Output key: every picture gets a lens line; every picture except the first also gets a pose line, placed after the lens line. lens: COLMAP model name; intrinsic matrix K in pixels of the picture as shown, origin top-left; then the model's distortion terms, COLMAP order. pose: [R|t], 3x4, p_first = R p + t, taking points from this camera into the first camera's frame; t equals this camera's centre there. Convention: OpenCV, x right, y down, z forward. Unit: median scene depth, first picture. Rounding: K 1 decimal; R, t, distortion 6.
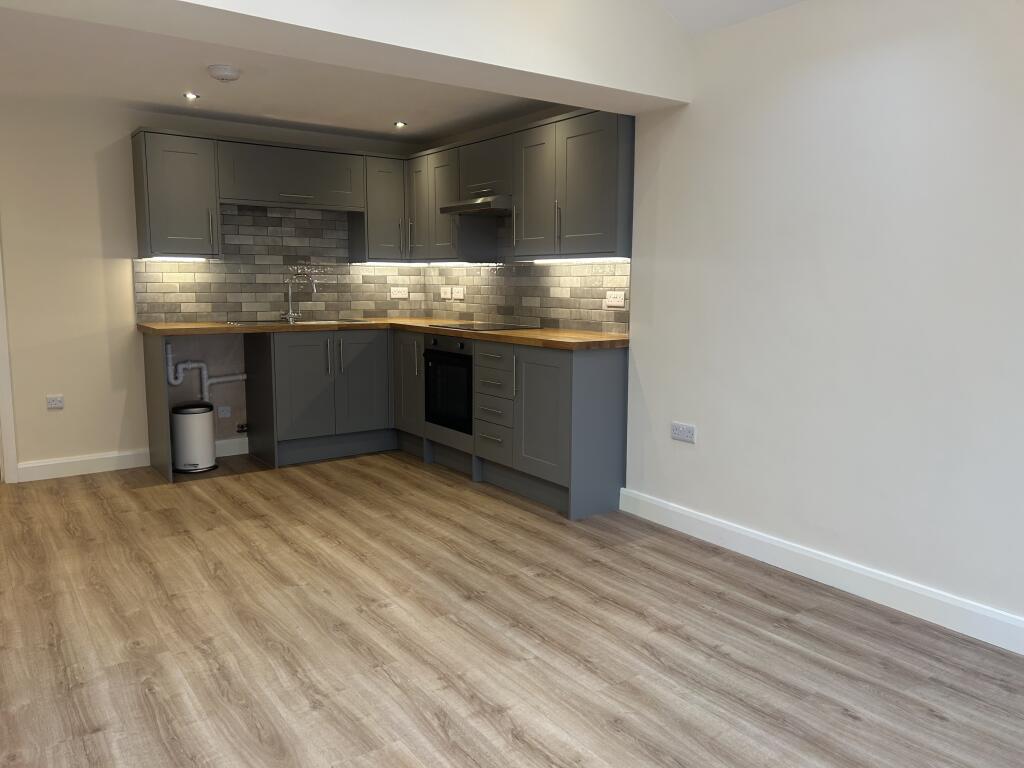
lens RADIAL K [[775.2, 0, 512.0], [0, 775.2, 384.0], [0, 0, 1]] dist [0.064015, -0.061097]
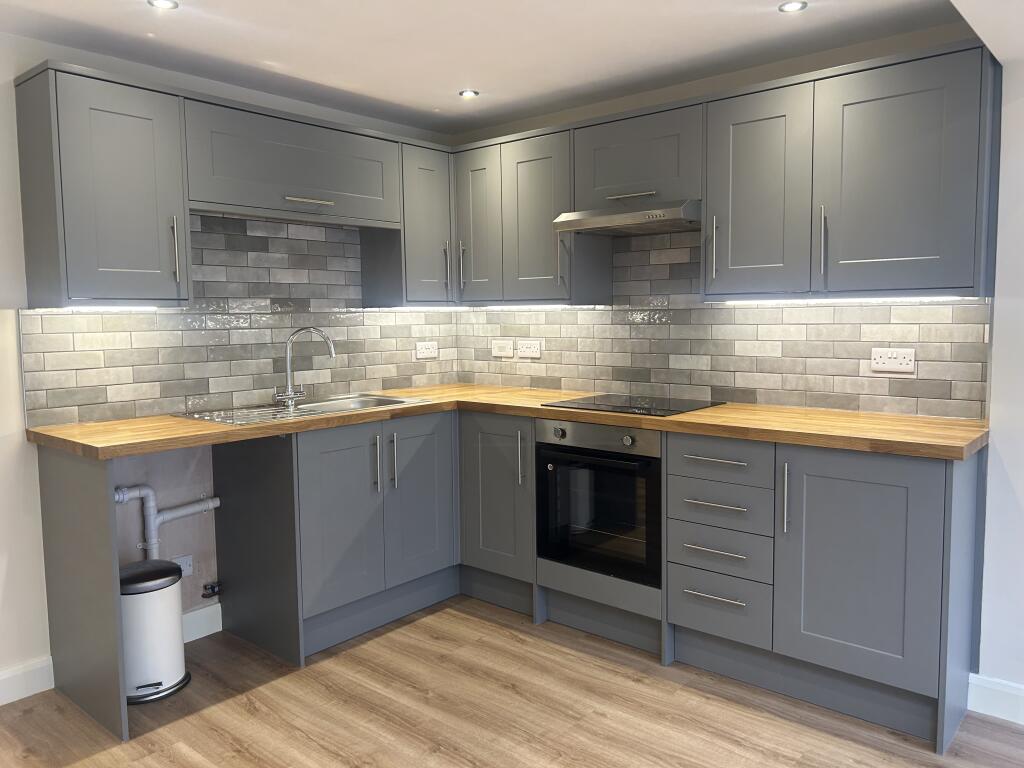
lens RADIAL K [[775.2, 0, 512.0], [0, 775.2, 384.0], [0, 0, 1]] dist [0.064015, -0.061097]
pose [[0.971242, -0.039859, 0.234733, -0.264664], [0.049636, 0.998122, -0.035888, -0.067976], [-0.232861, 0.046507, 0.971397, 0.373385]]
